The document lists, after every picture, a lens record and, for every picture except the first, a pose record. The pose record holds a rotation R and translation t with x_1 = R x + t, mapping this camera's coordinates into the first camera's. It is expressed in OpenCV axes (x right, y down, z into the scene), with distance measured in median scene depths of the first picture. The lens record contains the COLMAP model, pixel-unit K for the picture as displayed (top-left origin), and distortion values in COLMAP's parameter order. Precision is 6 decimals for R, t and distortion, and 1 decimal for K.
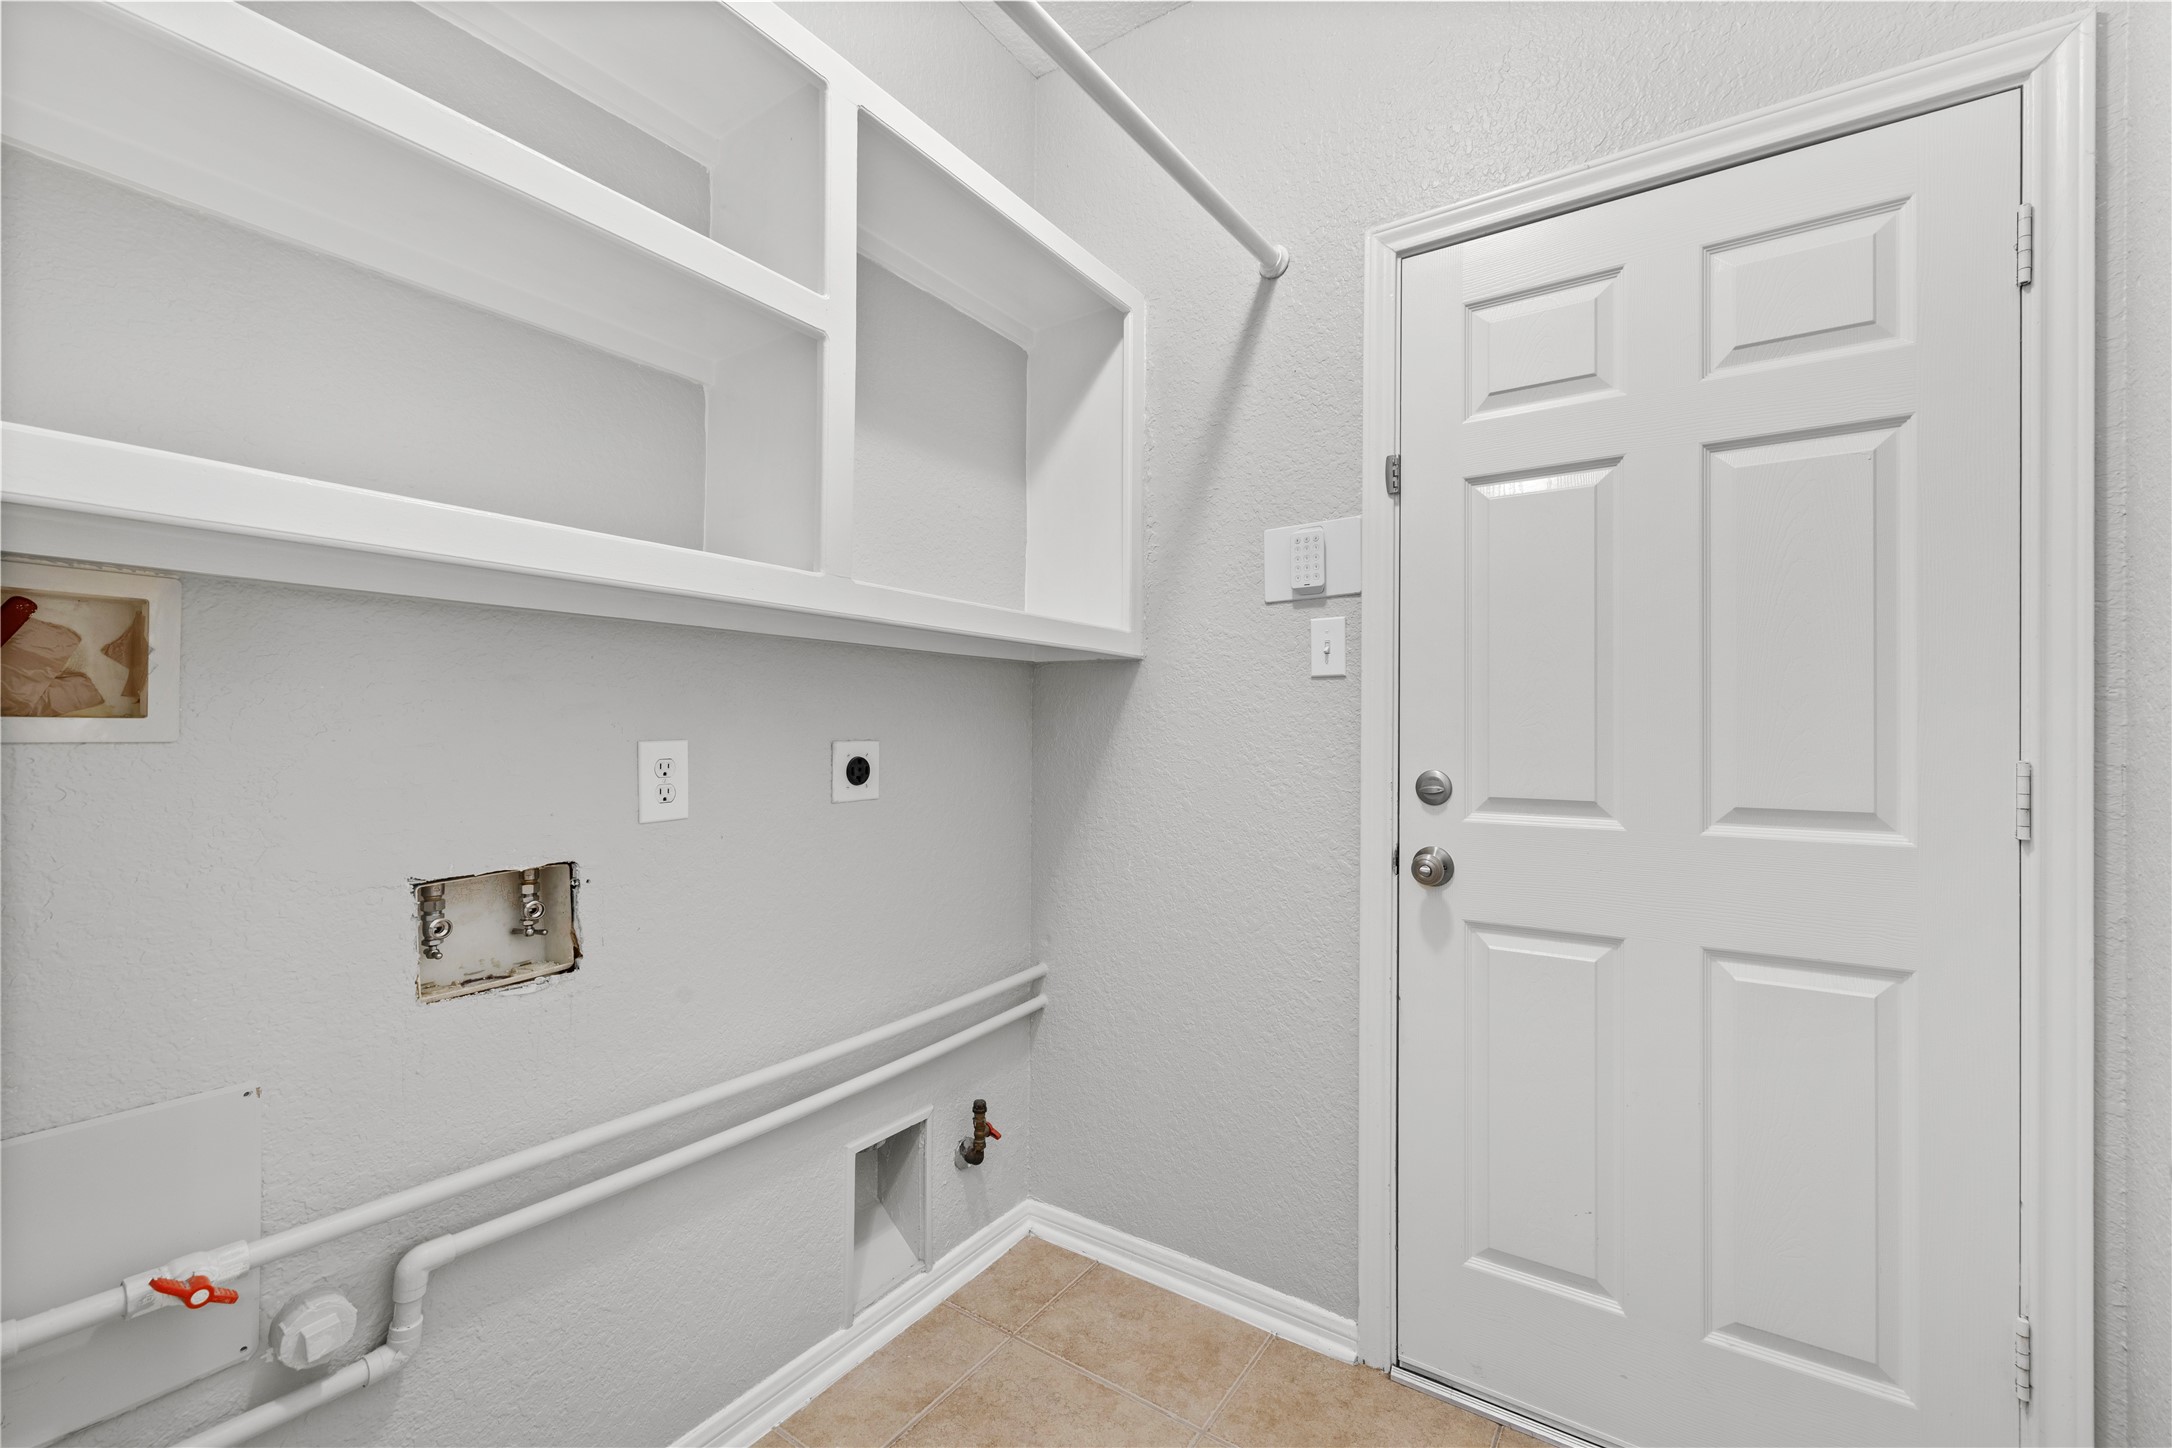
lens RADIAL K [[910.1, 0, 1080.6], [0, 910.1, 723.9], [0, 0, 1]] dist [0.002068, 0.000383]
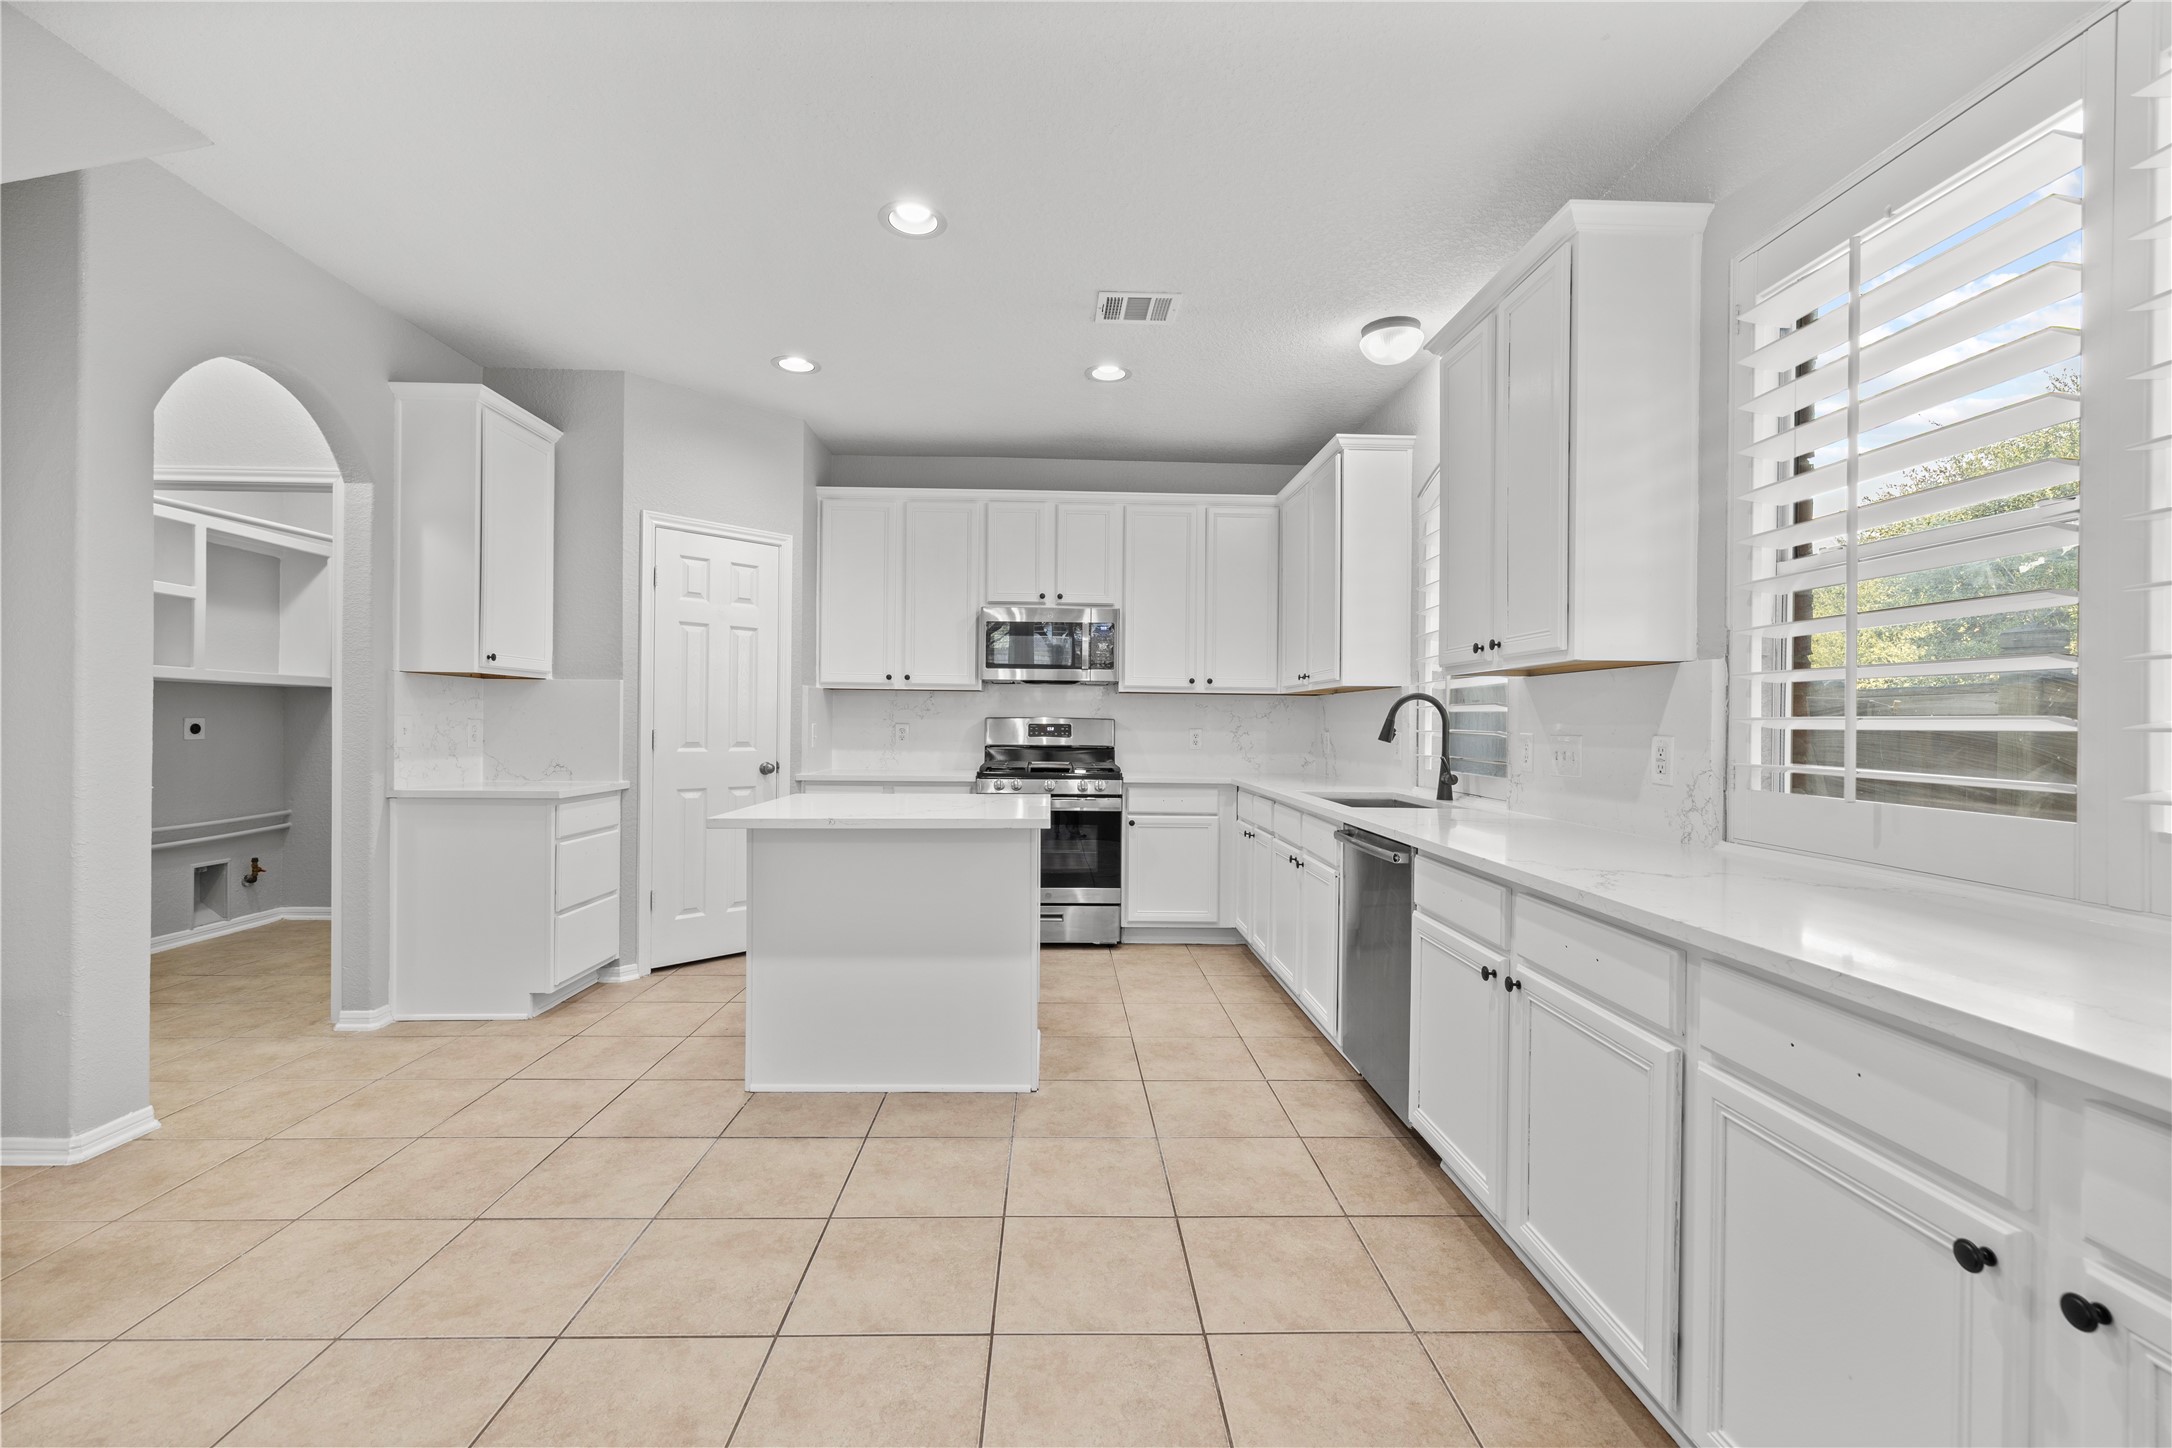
lens RADIAL K [[910.1, 0, 1080.6], [0, 910.1, 723.9], [0, 0, 1]] dist [0.002068, 0.000383]
pose [[0.806003, -0.001547, 0.591910, 0.250063], [-0.006662, 0.999910, 0.011684, -0.012312], [-0.591874, -0.013361, 0.805919, -2.502426]]
